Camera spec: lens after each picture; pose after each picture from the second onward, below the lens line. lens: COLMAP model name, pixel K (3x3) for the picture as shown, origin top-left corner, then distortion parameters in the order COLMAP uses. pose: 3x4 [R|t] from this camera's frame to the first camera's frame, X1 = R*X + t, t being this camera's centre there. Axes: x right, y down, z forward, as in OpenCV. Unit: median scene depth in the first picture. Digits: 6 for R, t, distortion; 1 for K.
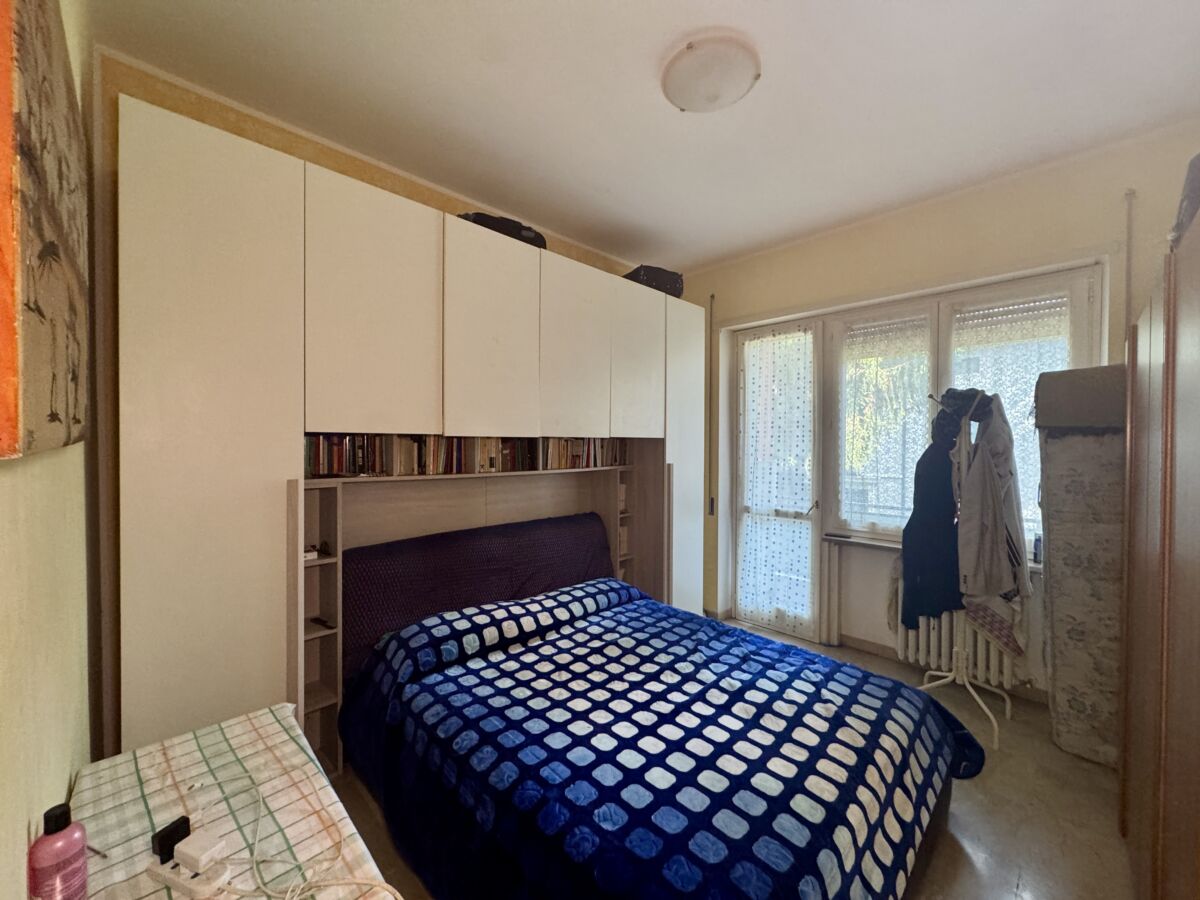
lens RADIAL K [[477.3, 0, 597.6], [0, 477.3, 447.3], [0, 0, 1]] dist [-0.000963, 0.000222]
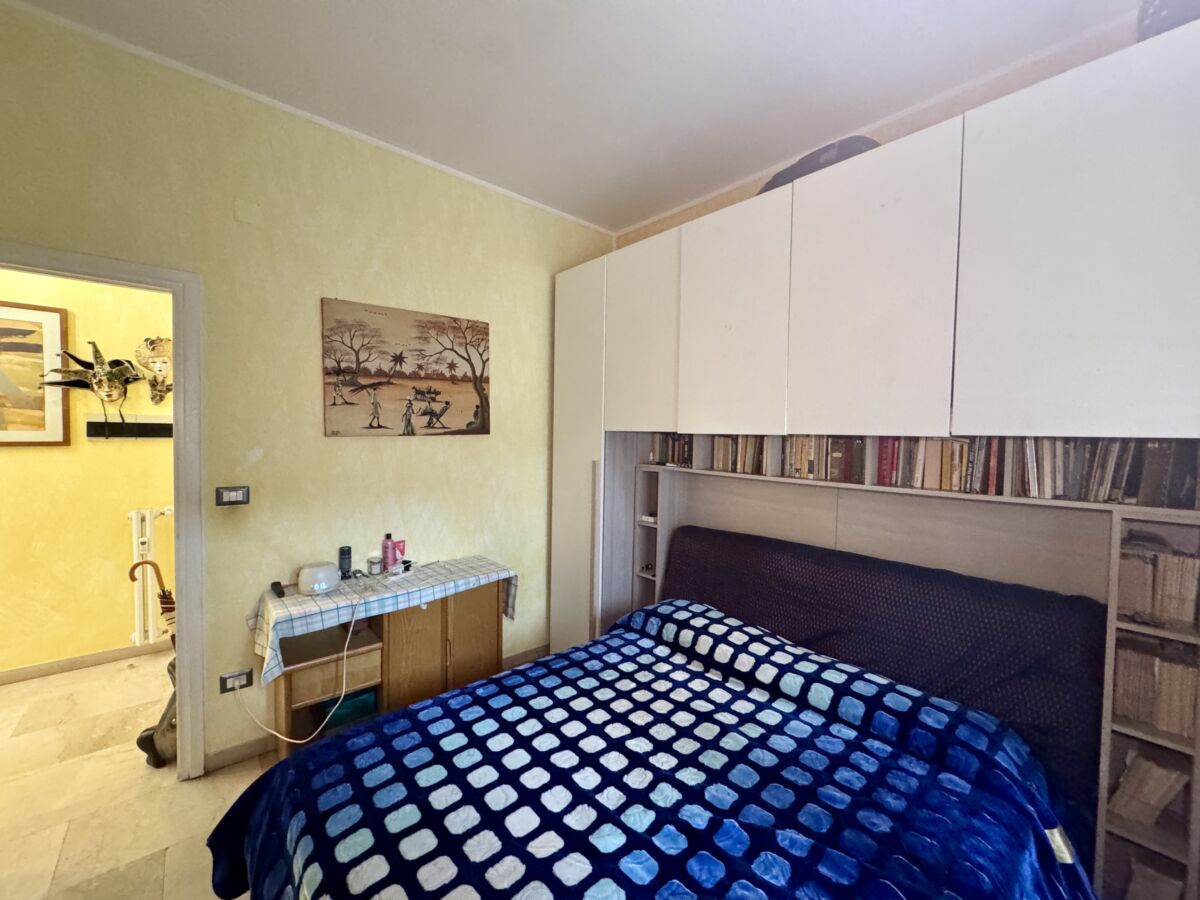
lens RADIAL K [[476.9, 0, 600.0], [0, 476.9, 450.0], [0, 0, 1]] dist [-0.000921, -0.000034]
pose [[-0.058225, 0.029924, -0.997855, 0.692697], [-0.026664, 0.999147, 0.031519, -0.014548], [0.997947, 0.028442, -0.057378, 0.803327]]
